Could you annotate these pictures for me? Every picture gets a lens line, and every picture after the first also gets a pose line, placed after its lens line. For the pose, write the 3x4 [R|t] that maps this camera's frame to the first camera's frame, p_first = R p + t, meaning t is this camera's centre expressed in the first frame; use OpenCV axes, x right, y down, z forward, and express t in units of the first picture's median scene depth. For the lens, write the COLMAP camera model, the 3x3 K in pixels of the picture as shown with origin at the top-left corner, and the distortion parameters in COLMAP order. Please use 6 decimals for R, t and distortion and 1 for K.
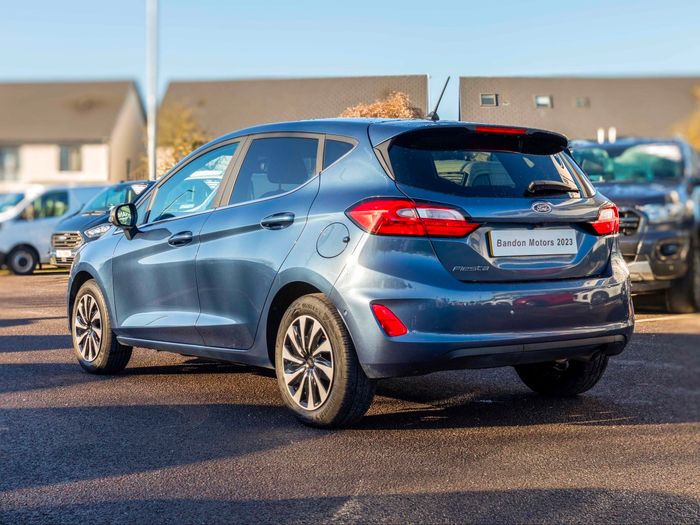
lens RADIAL K [[1043.9, 0, 355.0], [0, 1043.9, 265.5], [0, 0, 1]] dist [-0.029572, 0.000000]
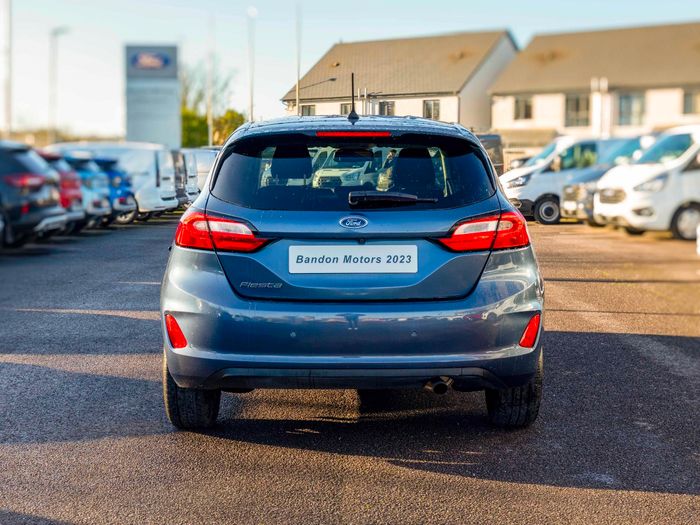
lens RADIAL K [[1043.9, 0, 352.5], [0, 1043.9, 258.8], [0, 0, 1]] dist [-0.029572, 0.000000]
pose [[0.837696, 0.053909, -0.543469, 0.674015], [-0.028106, 0.998053, 0.055677, -0.073903], [0.545412, -0.031366, 0.837581, 0.234828]]
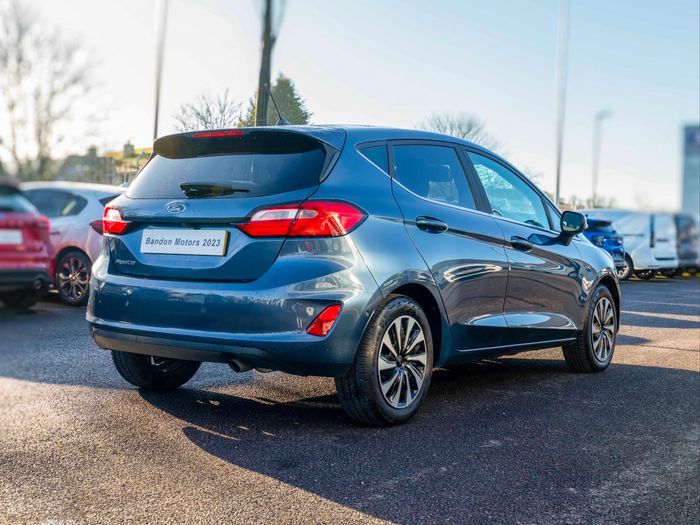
lens RADIAL K [[897.5, 0, 351.0], [0, 897.5, 261.3], [0, 0, 1]] dist [0.044922, 0.000000]
pose [[0.357151, 0.037828, -0.933280, 1.066854], [-0.058381, 0.998130, 0.018116, -0.028973], [0.932220, 0.048016, 0.358692, 0.844482]]
